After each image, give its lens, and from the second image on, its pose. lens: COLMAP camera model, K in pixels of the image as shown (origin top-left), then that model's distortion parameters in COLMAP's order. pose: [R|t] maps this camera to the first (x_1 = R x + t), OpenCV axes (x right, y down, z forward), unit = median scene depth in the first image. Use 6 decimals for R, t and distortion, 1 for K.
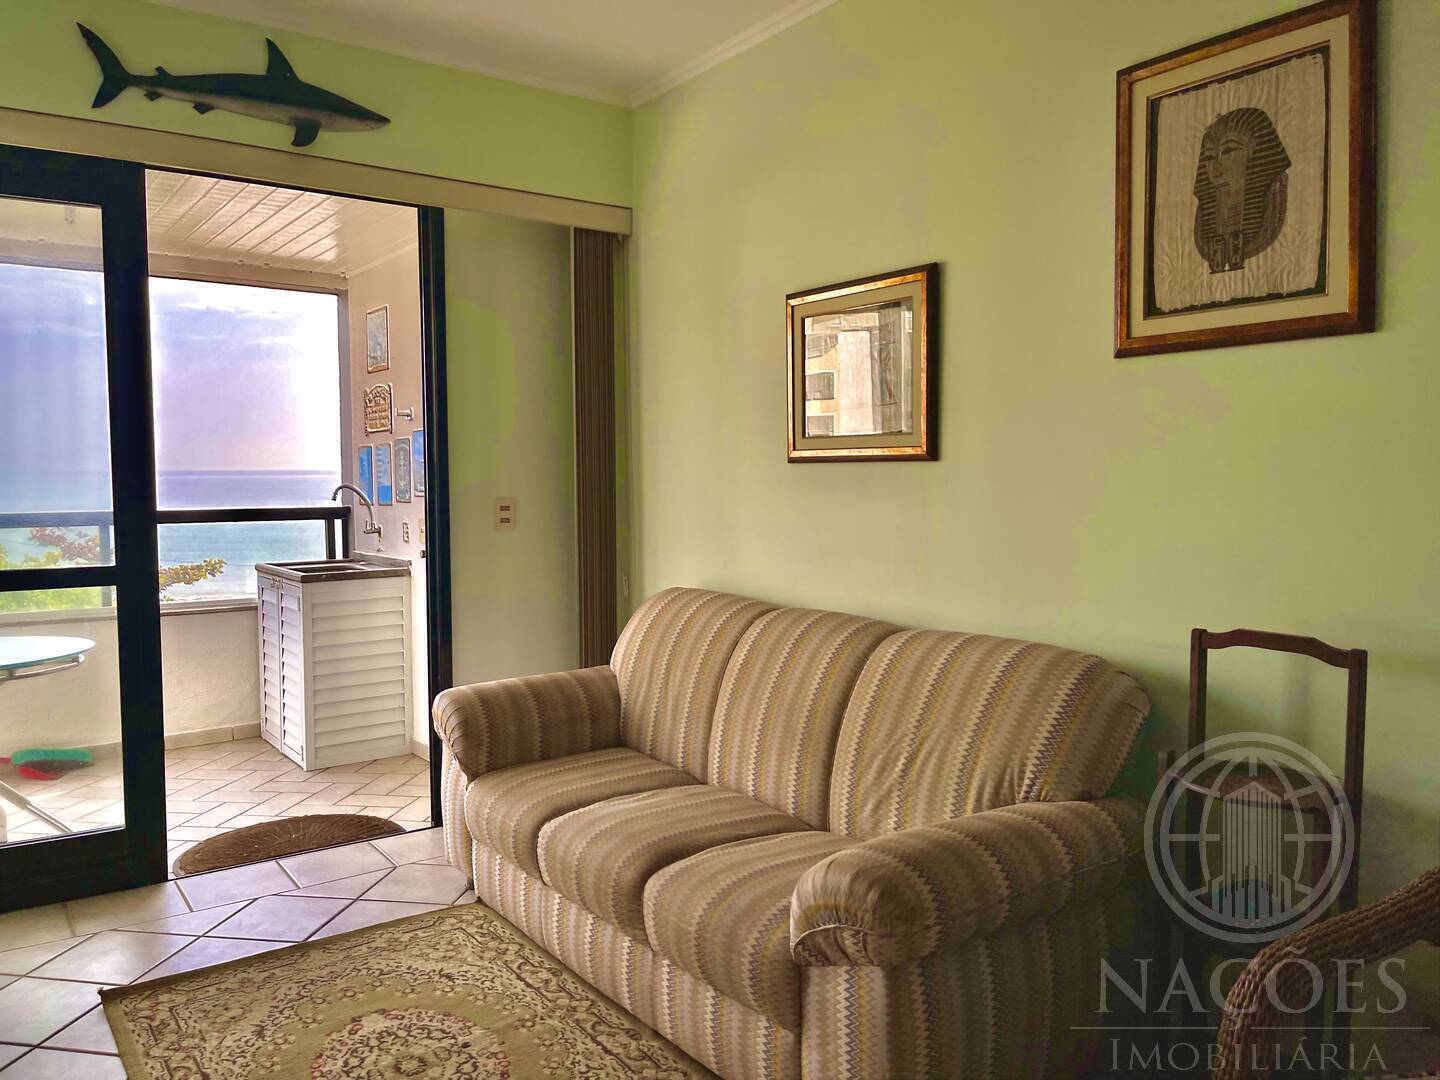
lens RADIAL K [[1090.6, 0, 720.0], [0, 1090.6, 540.0], [0, 0, 1]] dist [0.100008, -0.143018]
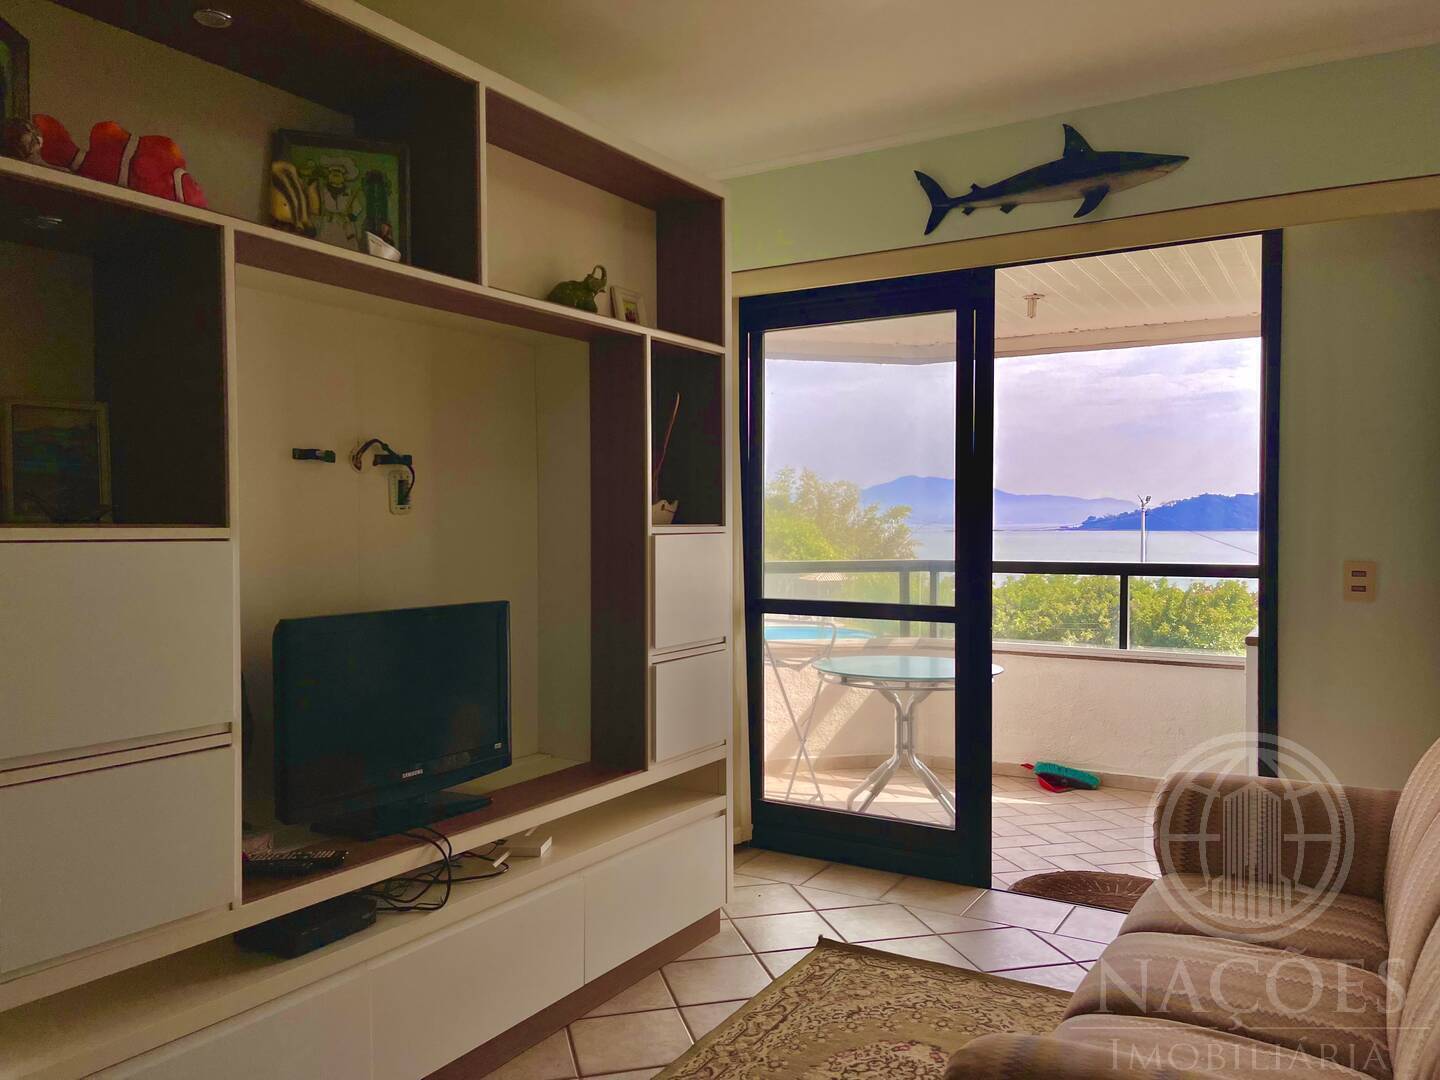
lens RADIAL K [[1090.6, 0, 720.0], [0, 1090.6, 540.0], [0, 0, 1]] dist [0.100008, -0.143018]
pose [[0.394753, 0.014839, -0.918668, 0.441742], [-0.057260, 0.998323, -0.008479, -0.023814], [0.917001, 0.055950, 0.394941, 0.295629]]
